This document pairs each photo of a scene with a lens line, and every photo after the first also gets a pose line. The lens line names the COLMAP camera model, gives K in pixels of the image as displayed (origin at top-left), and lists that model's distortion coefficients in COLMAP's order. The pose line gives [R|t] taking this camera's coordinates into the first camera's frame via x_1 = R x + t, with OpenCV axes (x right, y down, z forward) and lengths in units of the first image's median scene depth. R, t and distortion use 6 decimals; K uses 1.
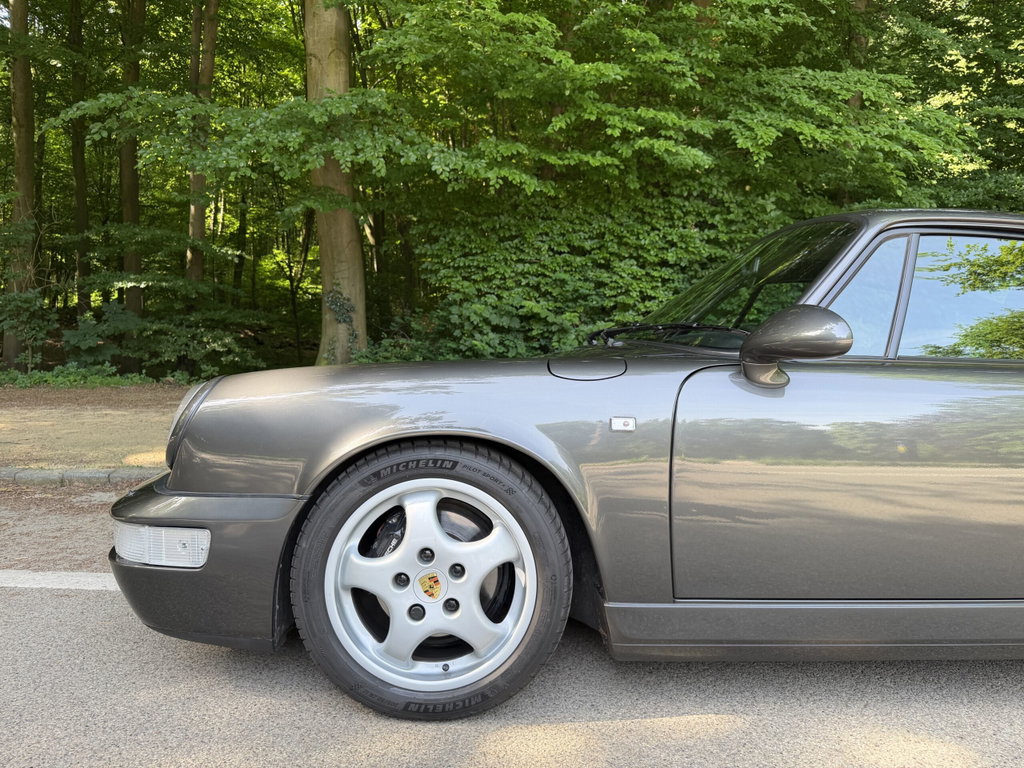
lens RADIAL K [[702.1, 0, 508.7], [0, 702.1, 390.0], [0, 0, 1]] dist [0.124995, -0.195136]
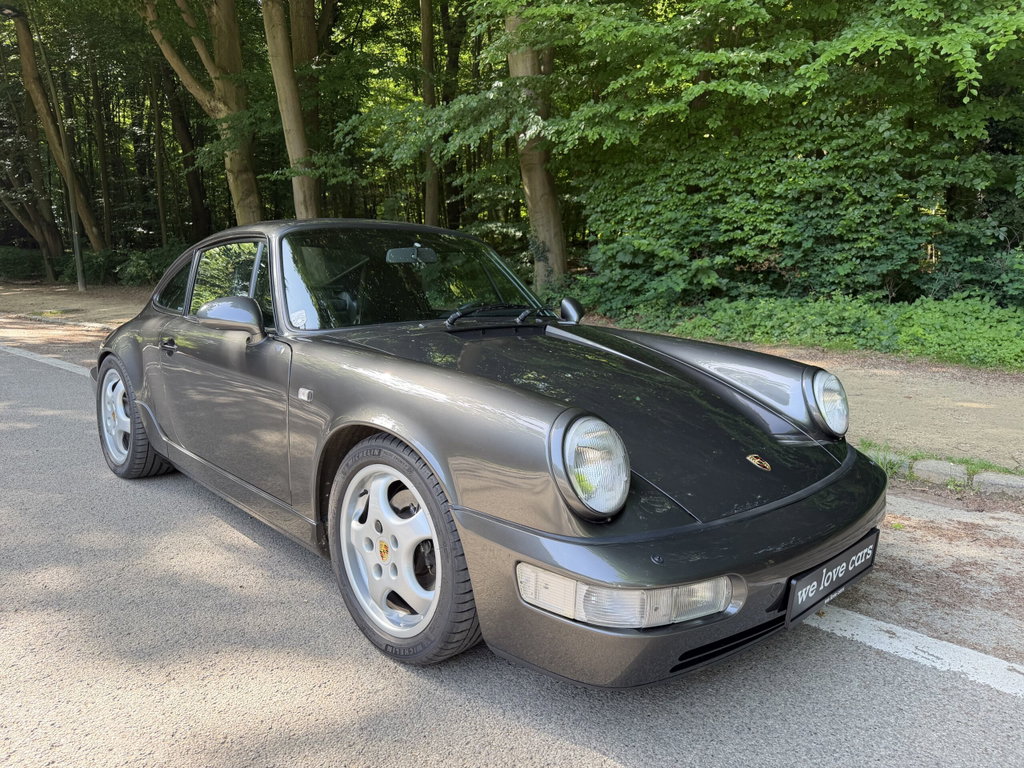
lens RADIAL K [[706.7, 0, 514.8], [0, 706.7, 381.4], [0, 0, 1]] dist [0.112887, -0.195808]
pose [[0.768628, 0.094671, -0.632652, 0.679486], [-0.037381, 0.993945, 0.103321, -0.012415], [0.638603, -0.055767, 0.767513, -0.016897]]
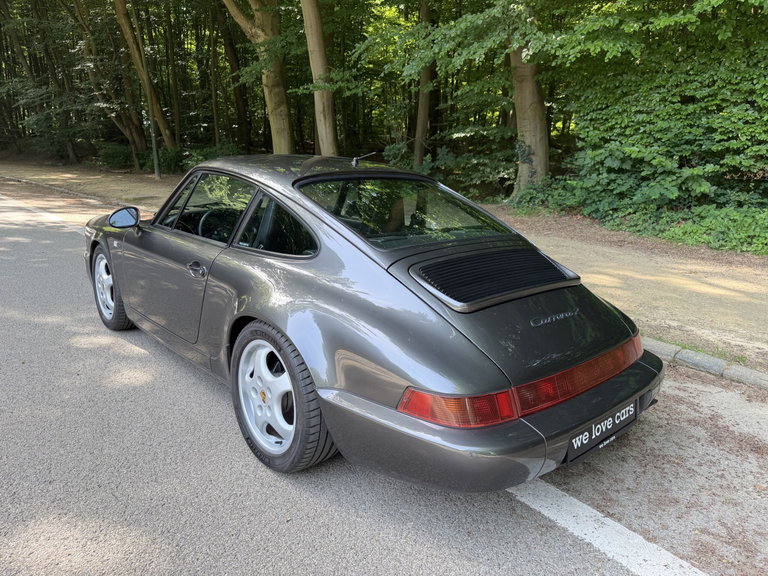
lens RADIAL K [[541.5, 0, 387.4], [0, 541.5, 286.4], [0, 0, 1]] dist [-0.007502, -0.001915]
pose [[0.660567, 0.173303, -0.730491, 0.516588], [-0.051426, 0.981152, 0.186266, -0.048366], [0.749004, -0.085475, 0.657029, 0.068276]]
